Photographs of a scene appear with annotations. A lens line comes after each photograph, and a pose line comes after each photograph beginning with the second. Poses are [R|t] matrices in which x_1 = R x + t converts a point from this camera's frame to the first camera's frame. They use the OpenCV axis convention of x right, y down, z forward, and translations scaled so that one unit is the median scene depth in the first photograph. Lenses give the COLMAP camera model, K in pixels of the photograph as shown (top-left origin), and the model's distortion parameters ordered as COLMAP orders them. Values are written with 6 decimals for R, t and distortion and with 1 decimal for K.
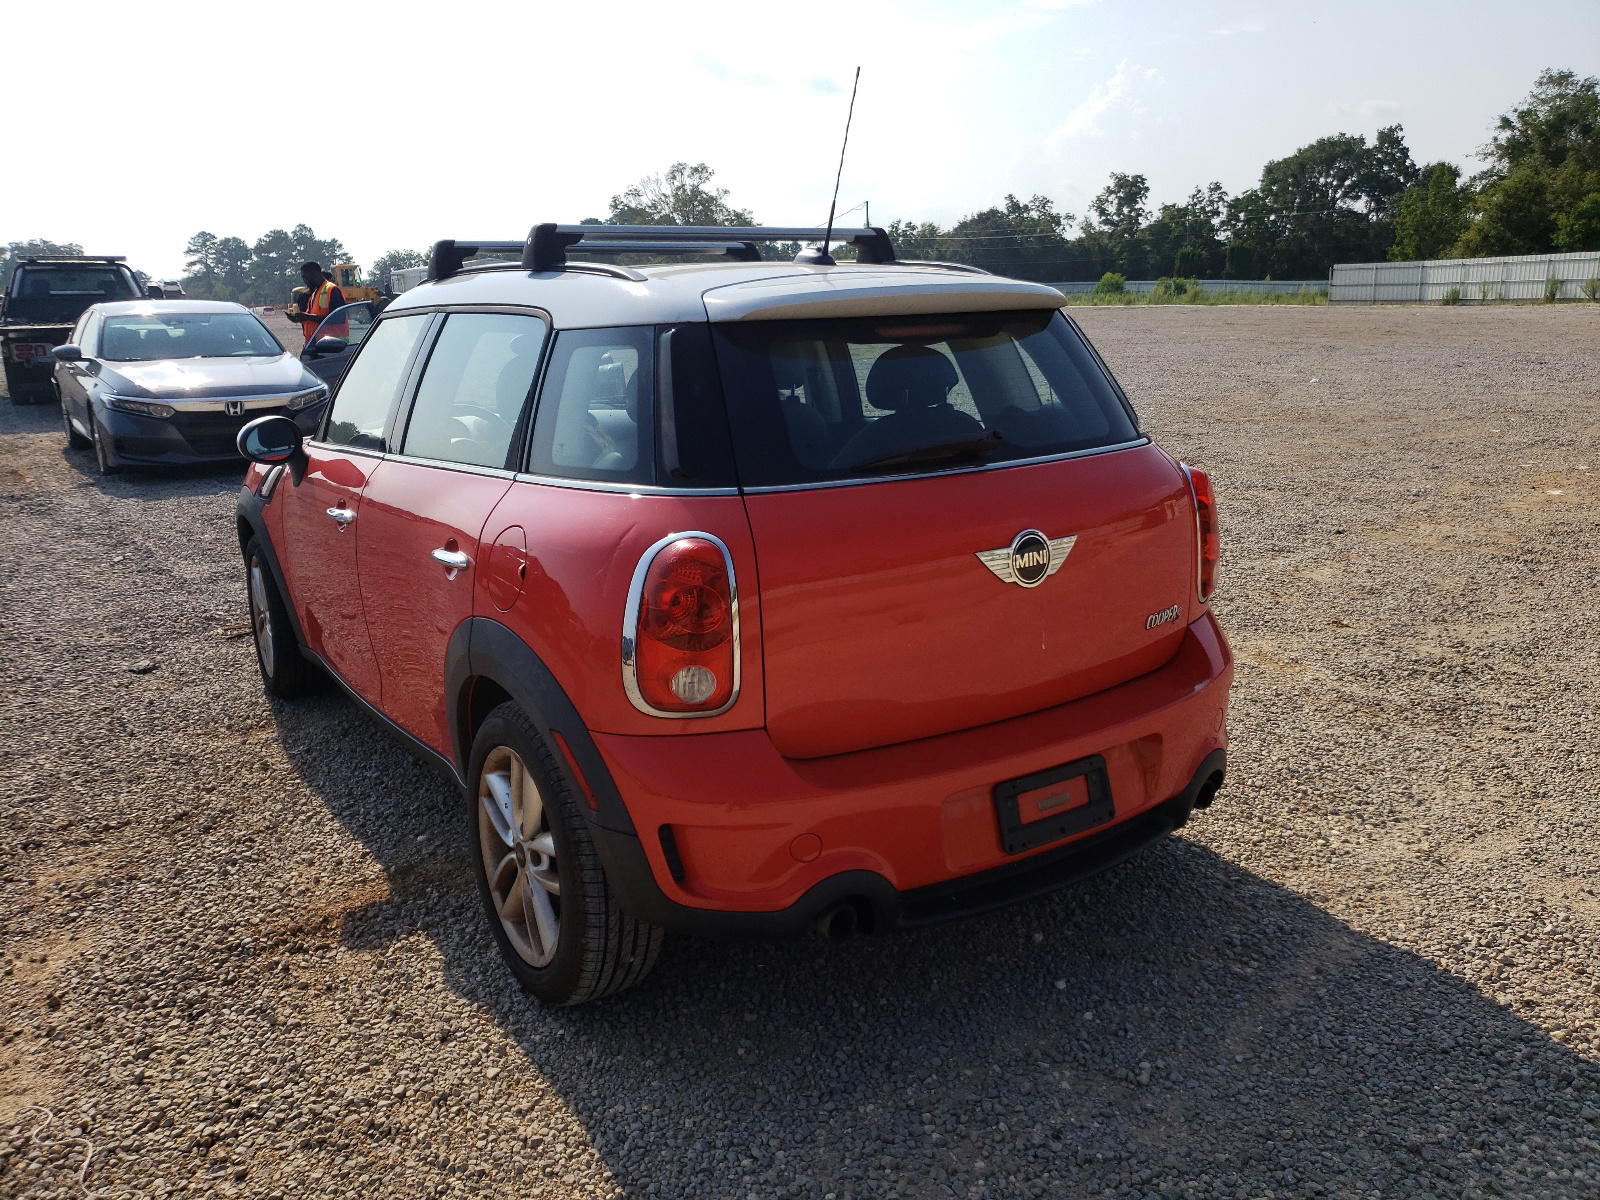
lens RADIAL K [[1273.9, 0, 776.1], [0, 1273.9, 597.4], [0, 0, 1]] dist [-0.048511, 0.088277]
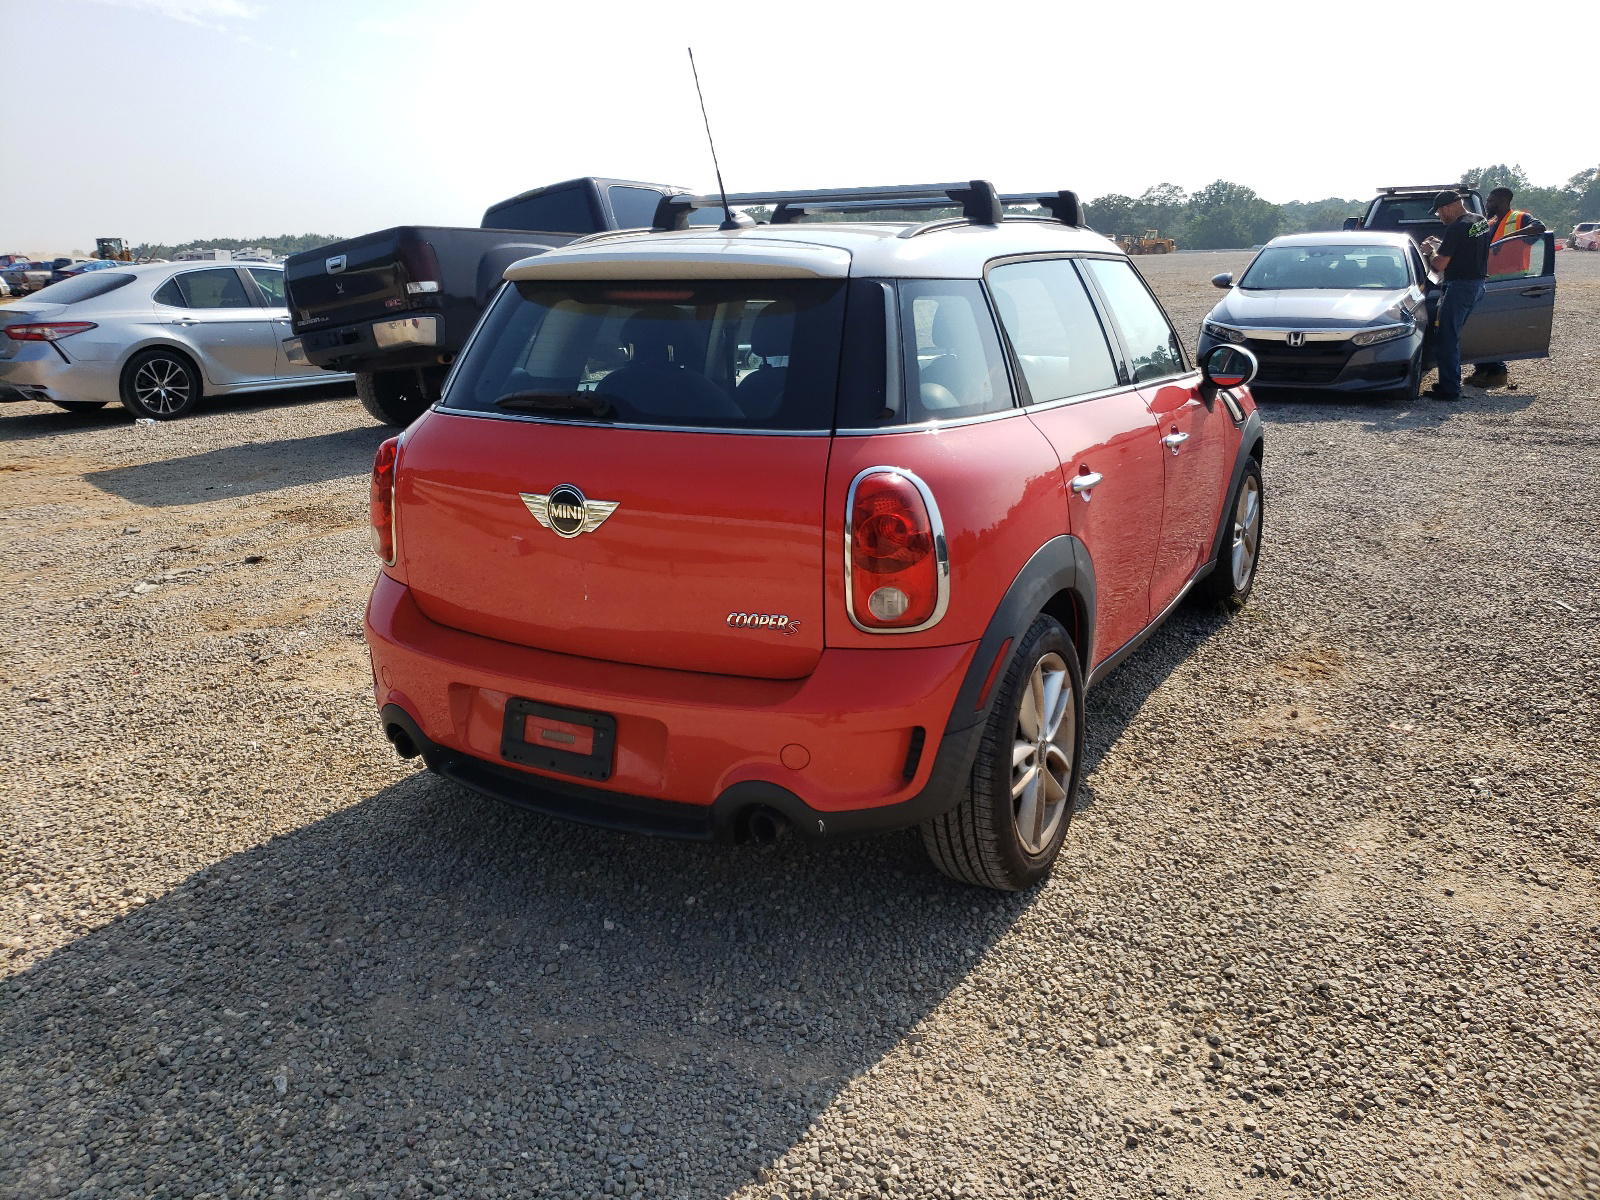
lens RADIAL K [[1276.2, 0, 822.6], [0, 1276.2, 599.4], [0, 0, 1]] dist [-0.000485, 0.018007]
pose [[0.421180, 0.244845, -0.873303, 1.229735], [-0.192495, 0.965068, 0.177735, -0.188678], [0.886314, 0.093248, 0.453598, 0.690972]]
